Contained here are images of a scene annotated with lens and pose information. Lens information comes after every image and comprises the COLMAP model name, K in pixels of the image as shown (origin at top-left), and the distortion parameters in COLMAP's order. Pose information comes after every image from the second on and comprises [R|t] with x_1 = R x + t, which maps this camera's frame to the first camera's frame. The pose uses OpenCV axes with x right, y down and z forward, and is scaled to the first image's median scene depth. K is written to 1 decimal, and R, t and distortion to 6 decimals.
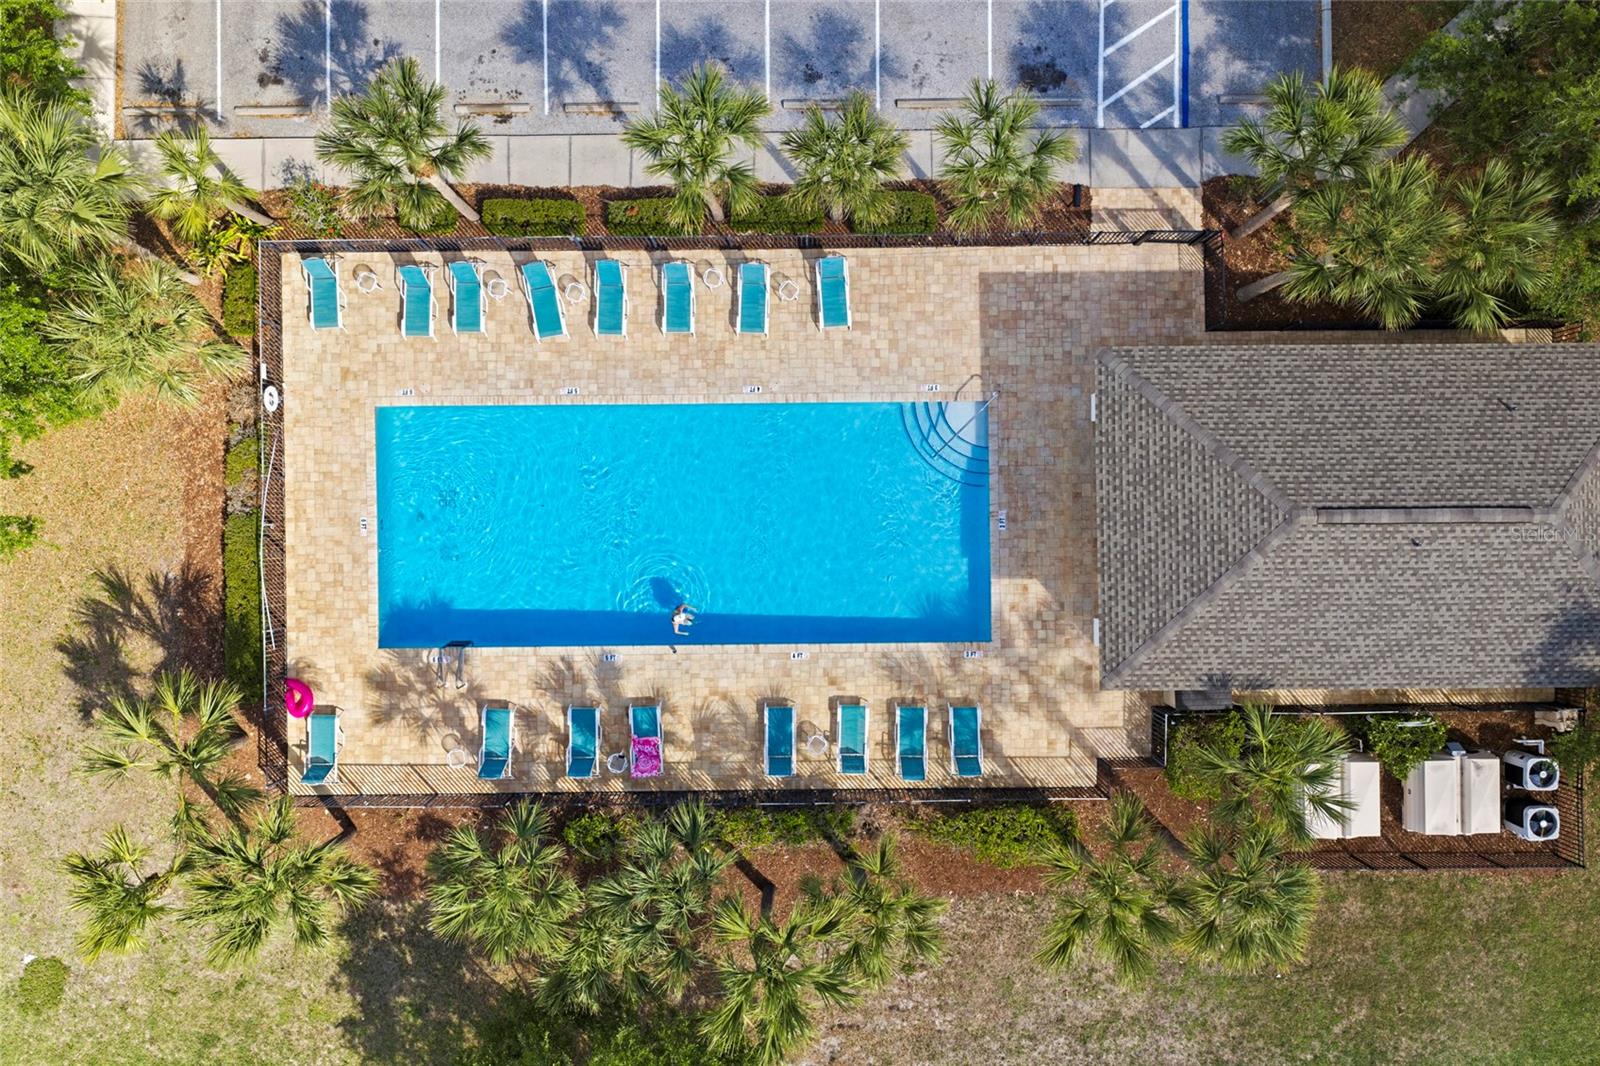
lens RADIAL K [[1323.1, 0, 800.0], [0, 1323.1, 533.0], [0, 0, 1]] dist [0.003489, -0.007848]
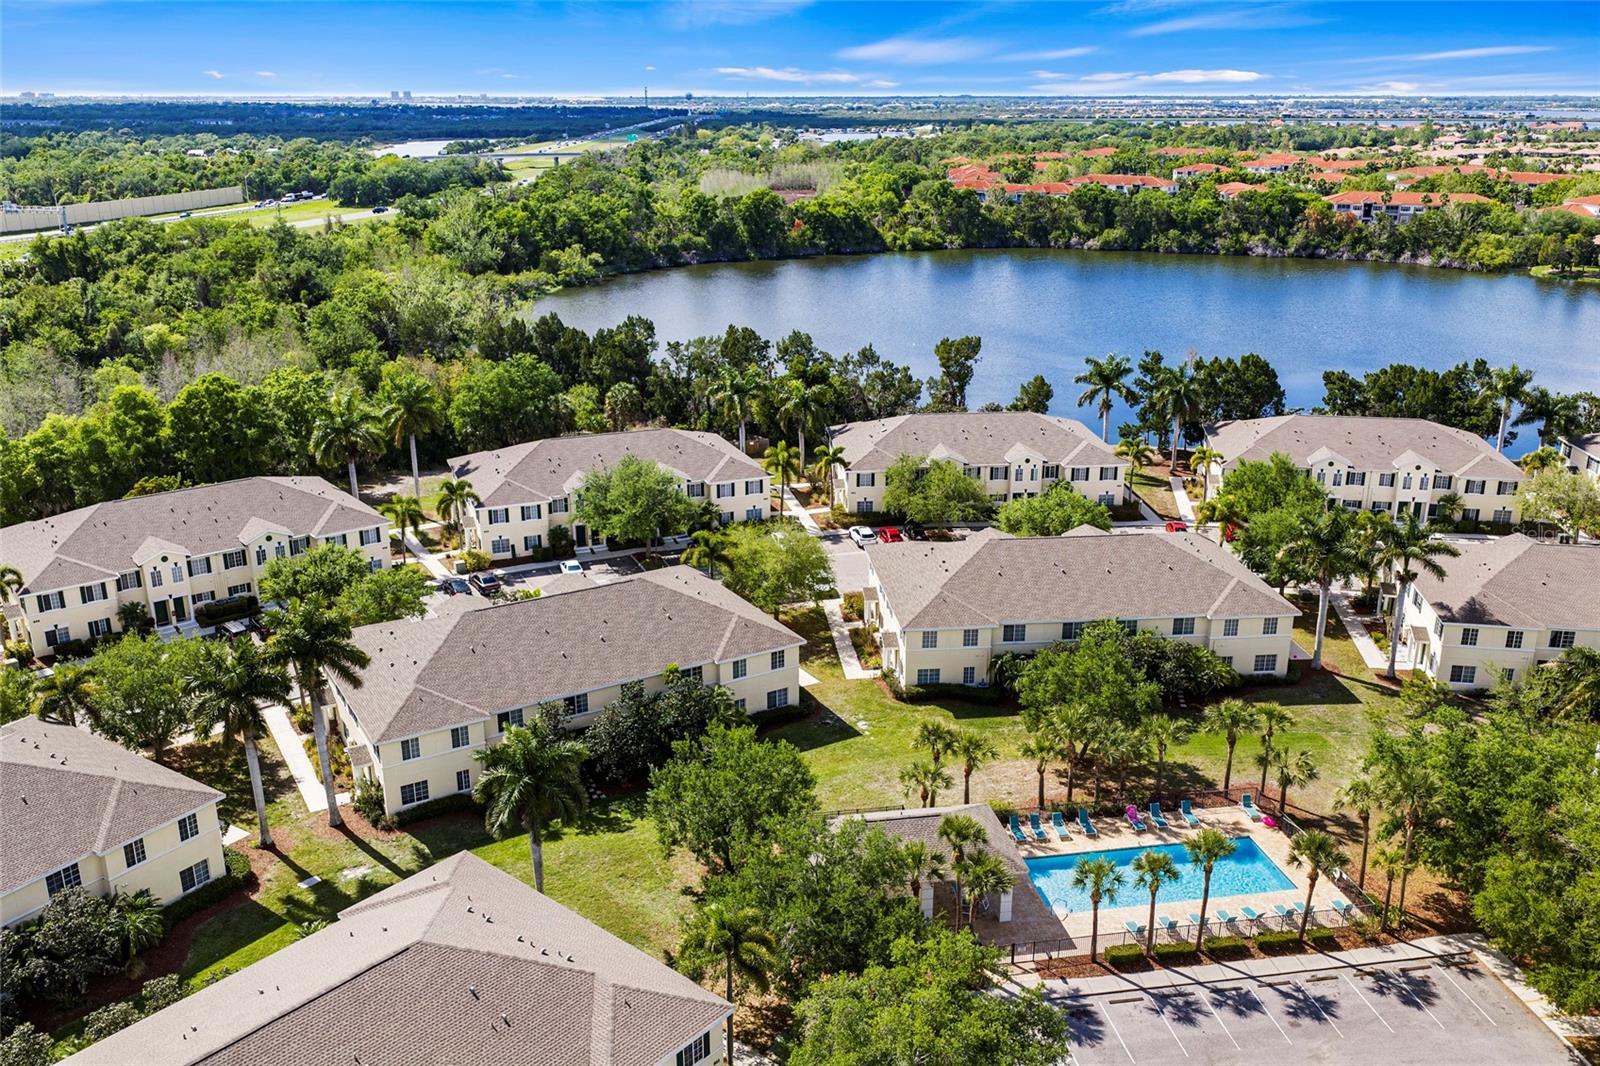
lens RADIAL K [[1323.1, 0, 800.0], [0, 1323.1, 533.0], [0, 0, 1]] dist [0.003489, -0.007848]
pose [[-0.986942, 0.048172, -0.153705, 0.892380], [-0.161075, -0.290739, 0.943147, -1.991370], [0.000745, 0.955589, 0.294702, -0.317658]]
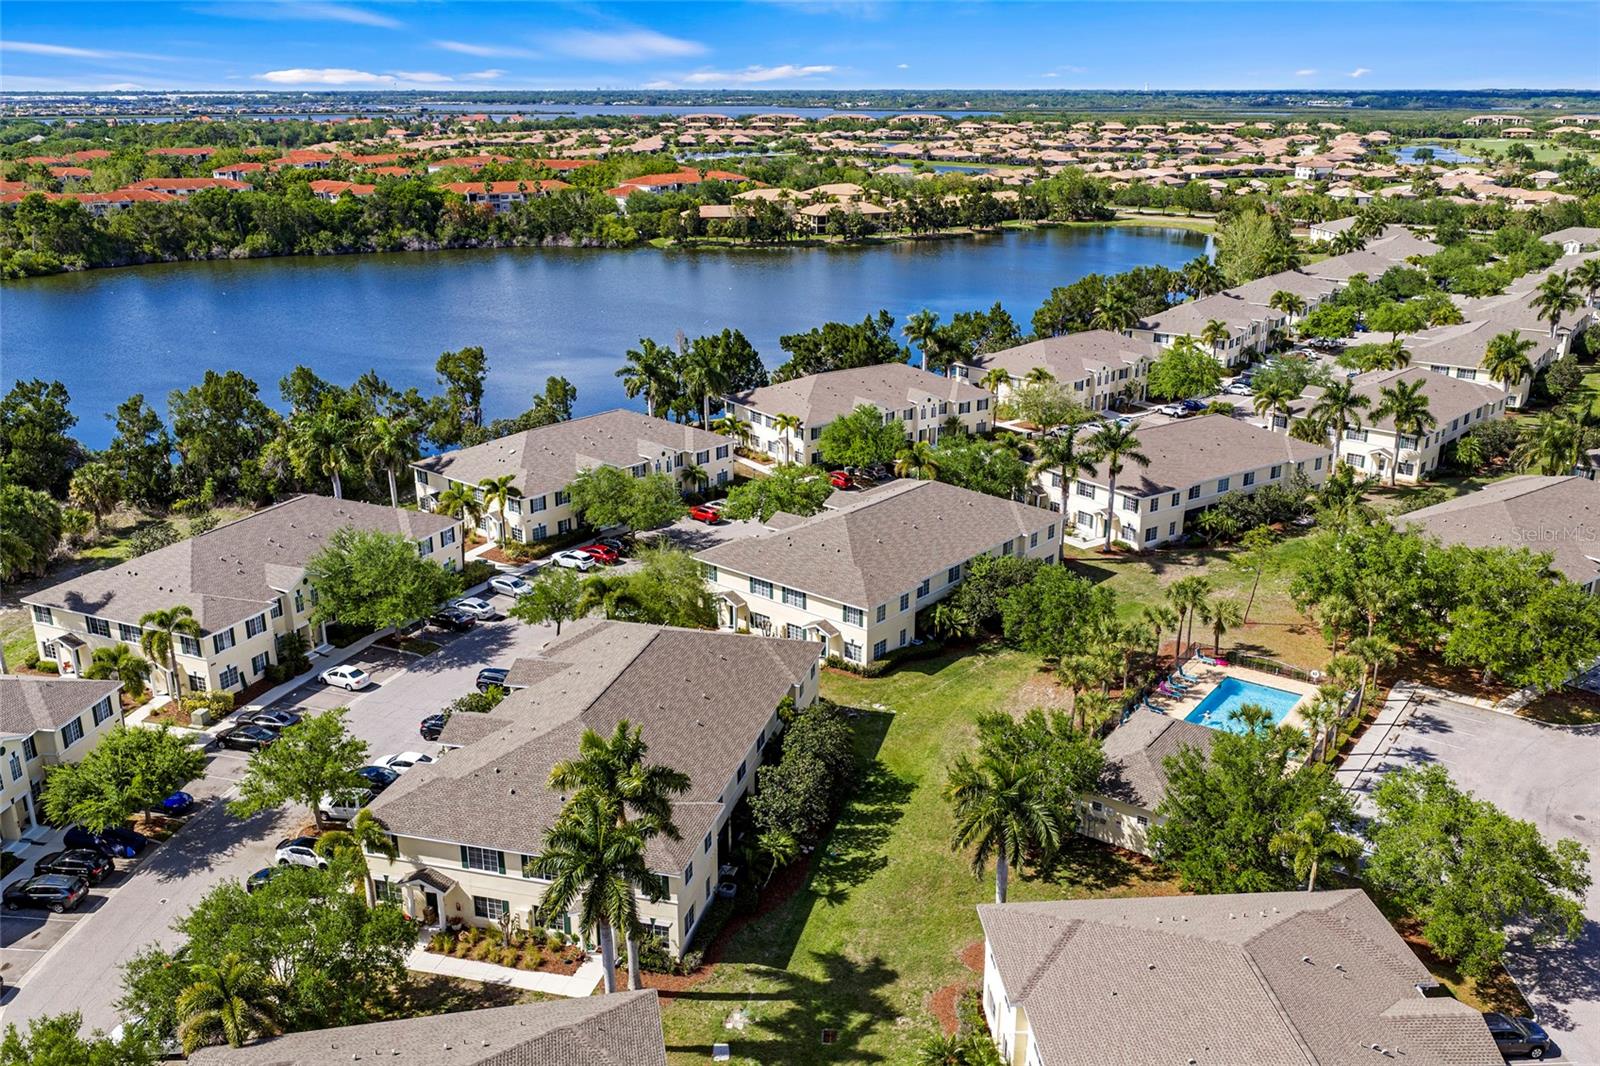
lens RADIAL K [[1323.1, 0, 800.0], [0, 1323.1, 533.0], [0, 0, 1]] dist [0.003489, -0.007848]
pose [[-0.595020, 0.252746, -0.762936, 2.688880], [-0.803568, -0.169189, 0.570660, -0.859019], [0.015152, 0.952625, 0.303770, -0.350488]]
